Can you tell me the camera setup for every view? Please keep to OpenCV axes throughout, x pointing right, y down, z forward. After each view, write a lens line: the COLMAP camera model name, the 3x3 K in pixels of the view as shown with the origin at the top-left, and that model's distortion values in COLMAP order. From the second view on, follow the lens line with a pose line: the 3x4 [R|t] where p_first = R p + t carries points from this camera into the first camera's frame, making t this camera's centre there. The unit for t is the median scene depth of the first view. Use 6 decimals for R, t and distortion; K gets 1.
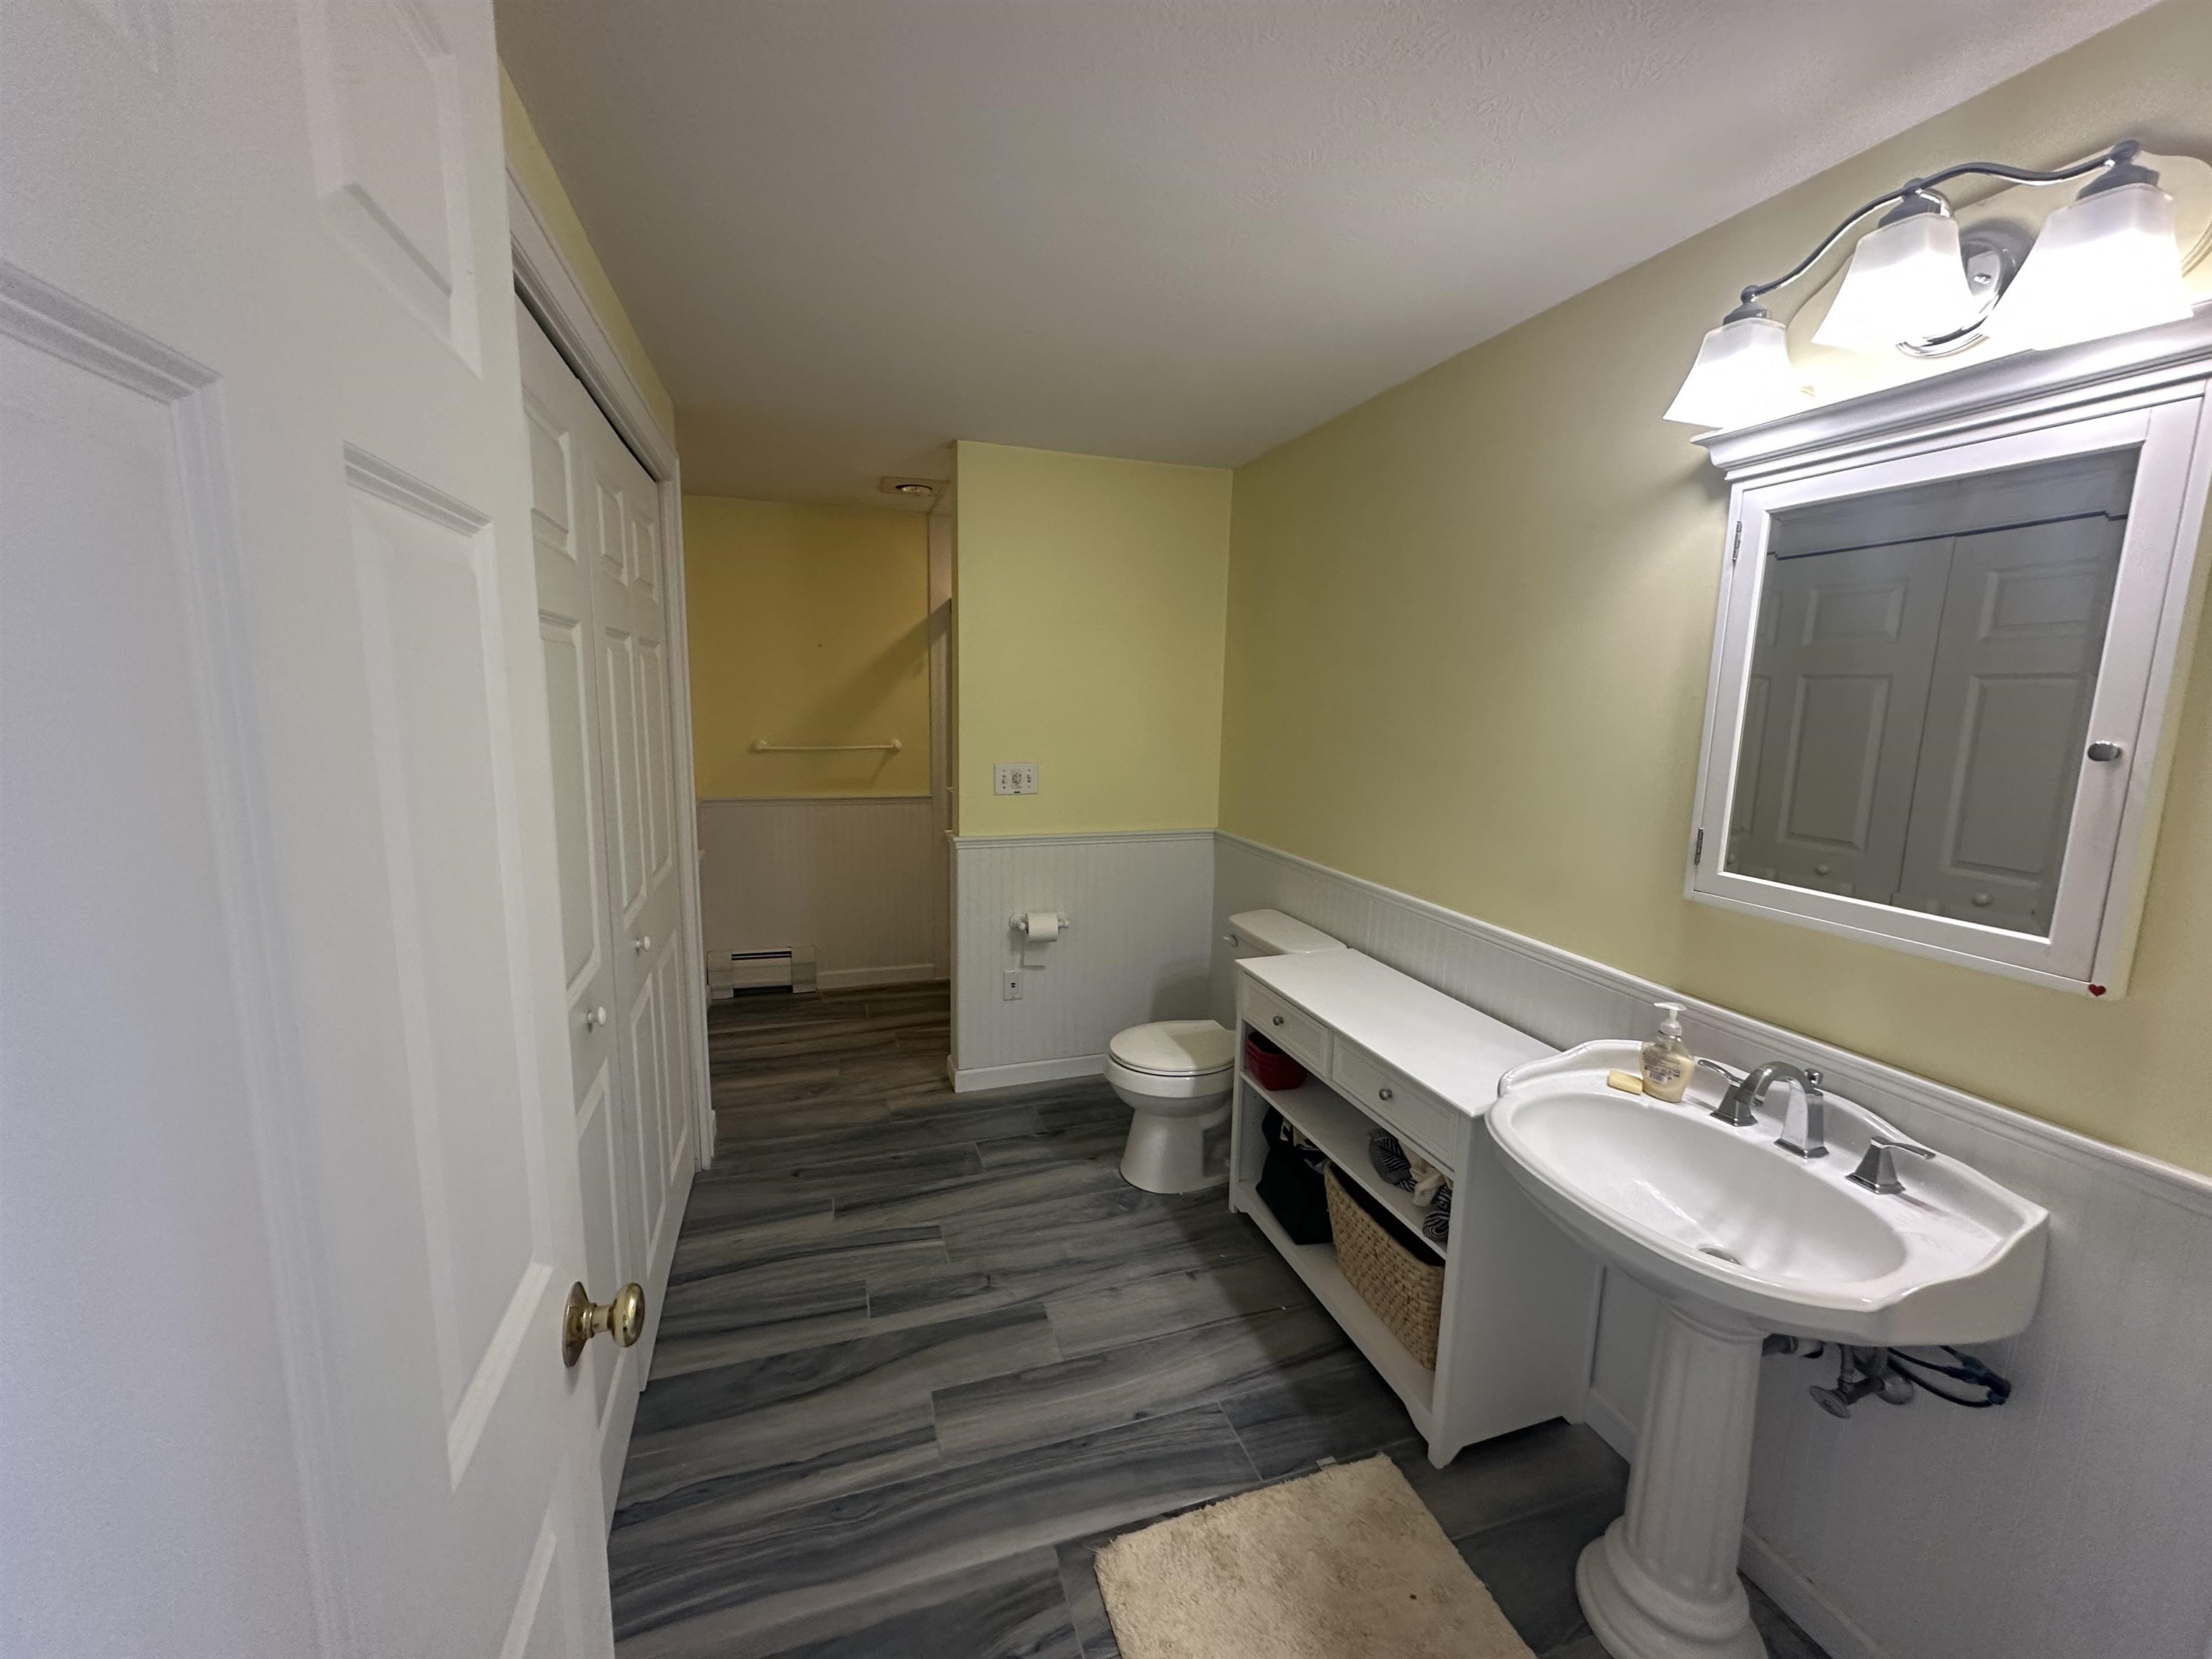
lens RADIAL K [[884.9, 0, 1111.3], [0, 884.9, 833.0], [0, 0, 1]] dist [-0.002233, 0.000782]
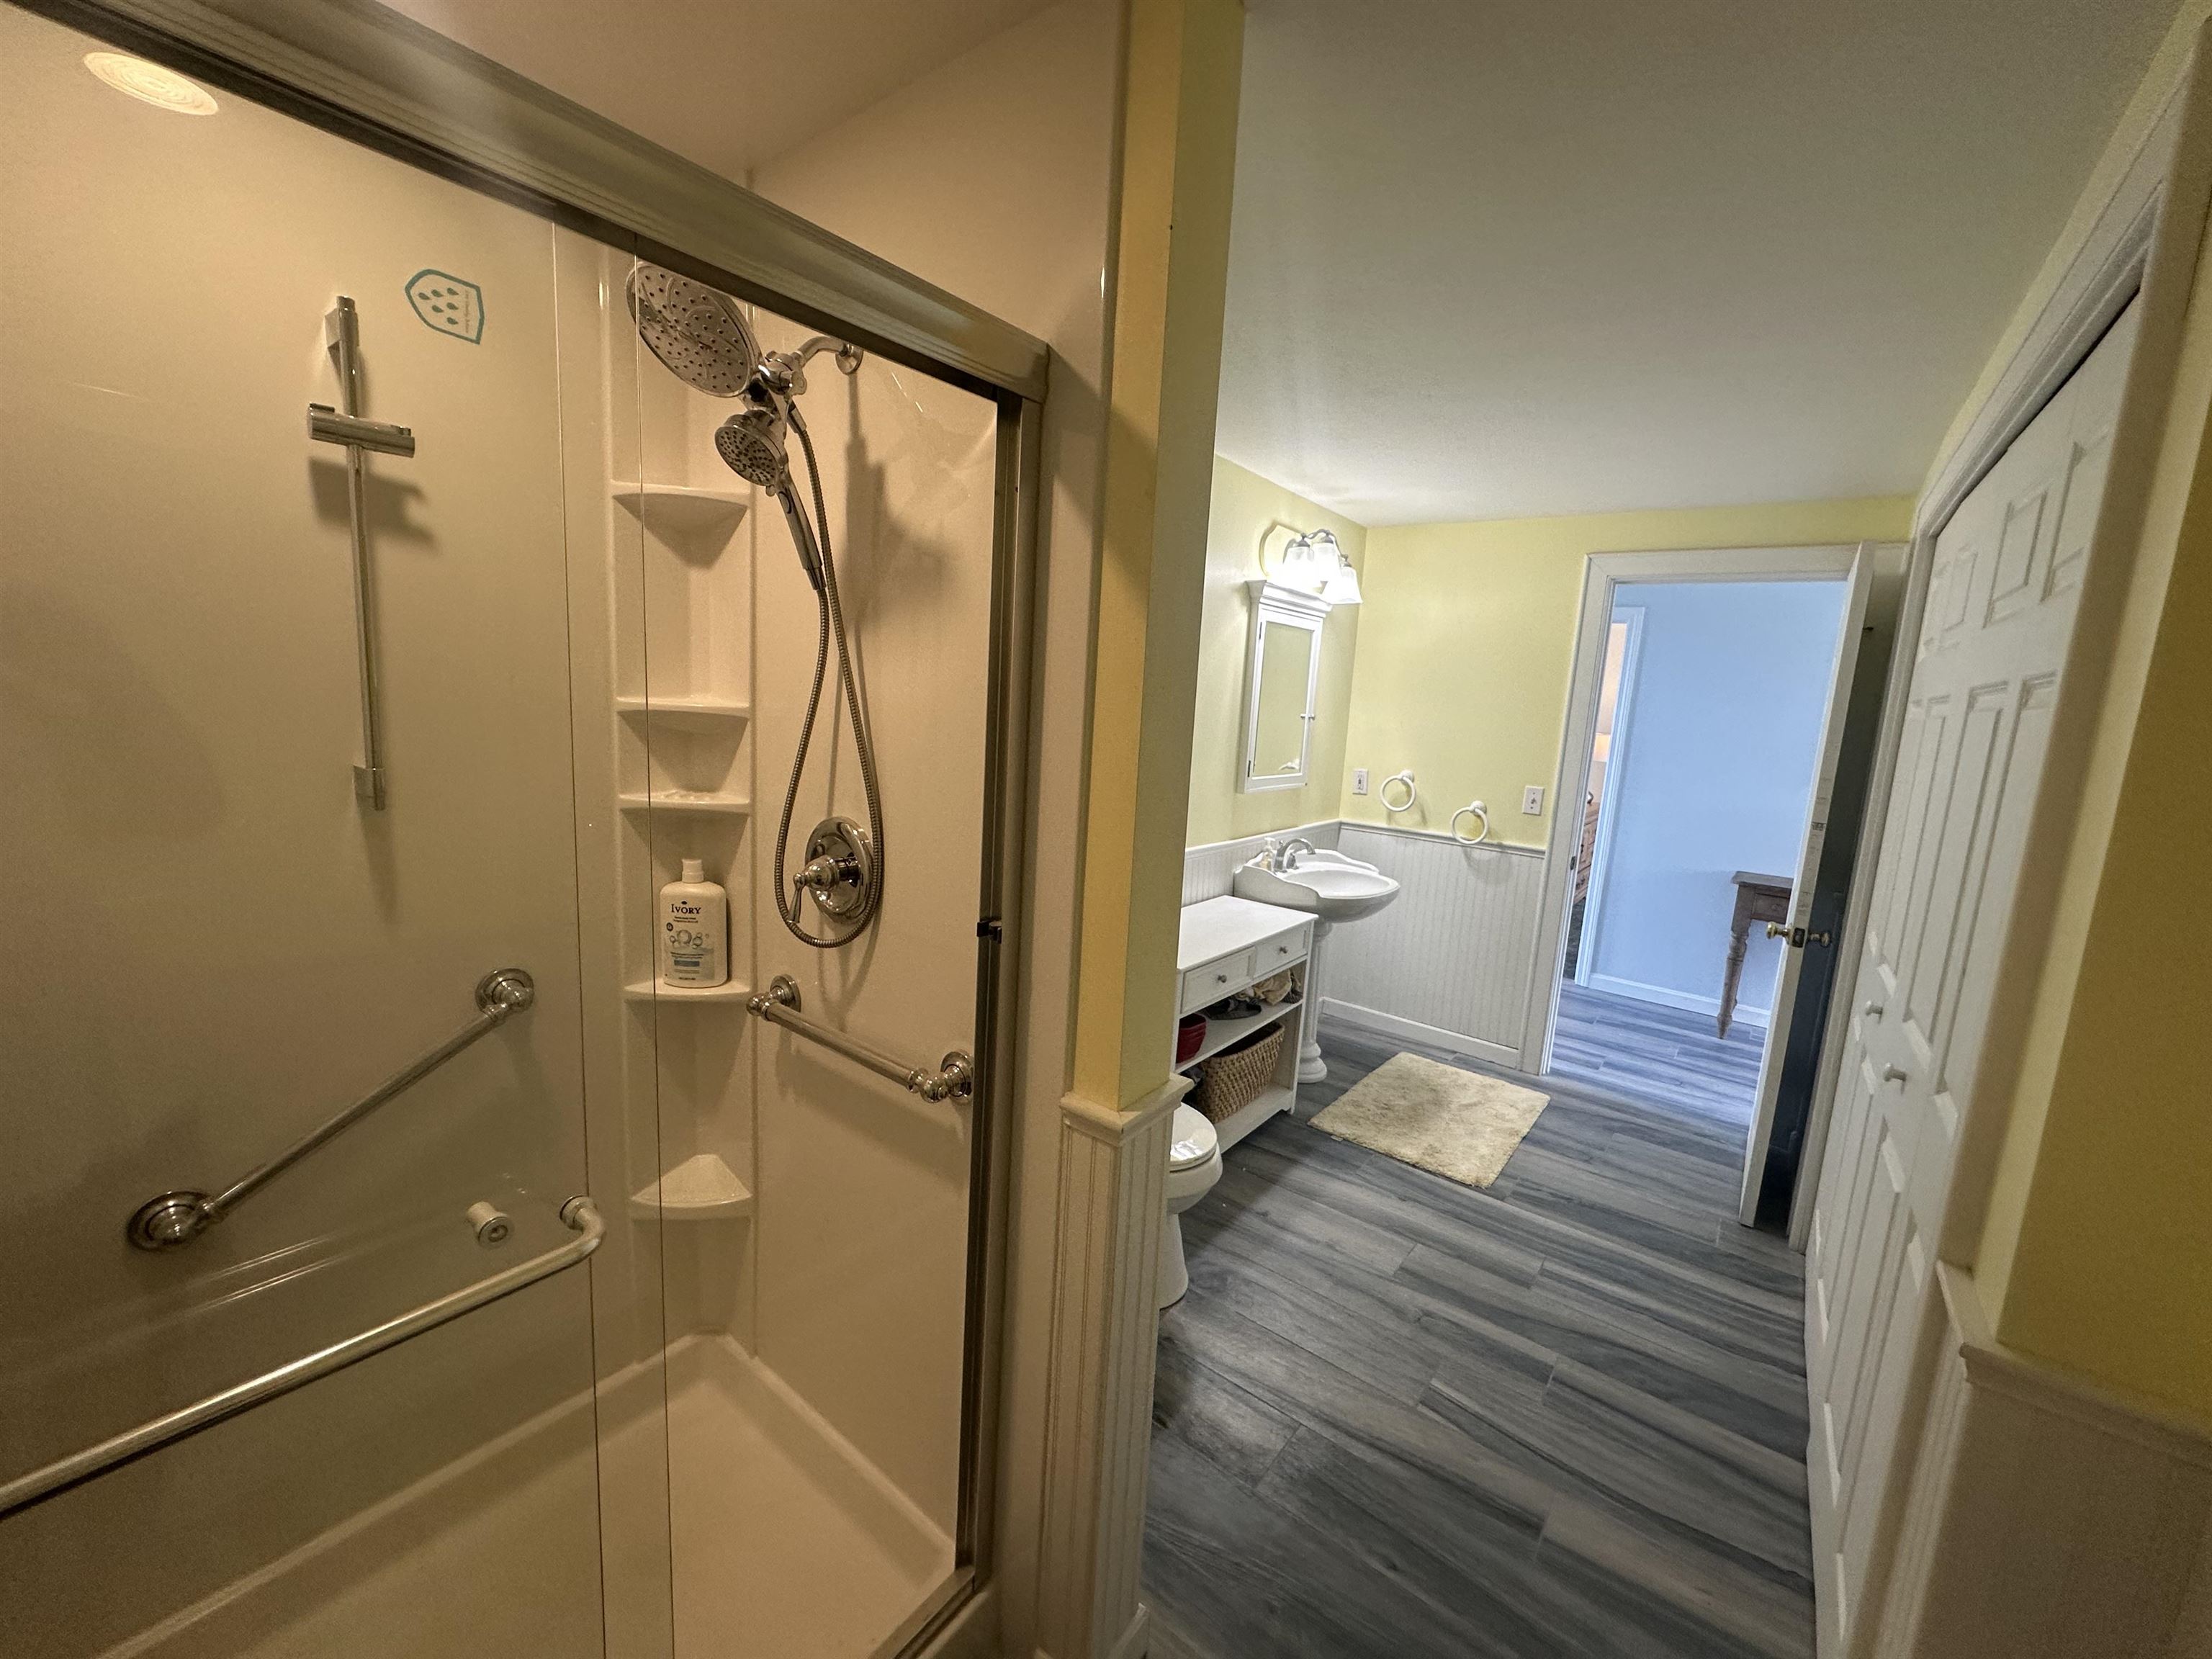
lens RADIAL K [[884.9, 0, 1109.4], [0, 884.9, 825.9], [0, 0, 1]] dist [-0.002233, 0.000782]
pose [[-0.561943, -0.174900, 0.808474, -0.669118], [0.053961, 0.967557, 0.246822, -0.293314], [-0.825414, 0.182326, -0.534274, 1.784446]]
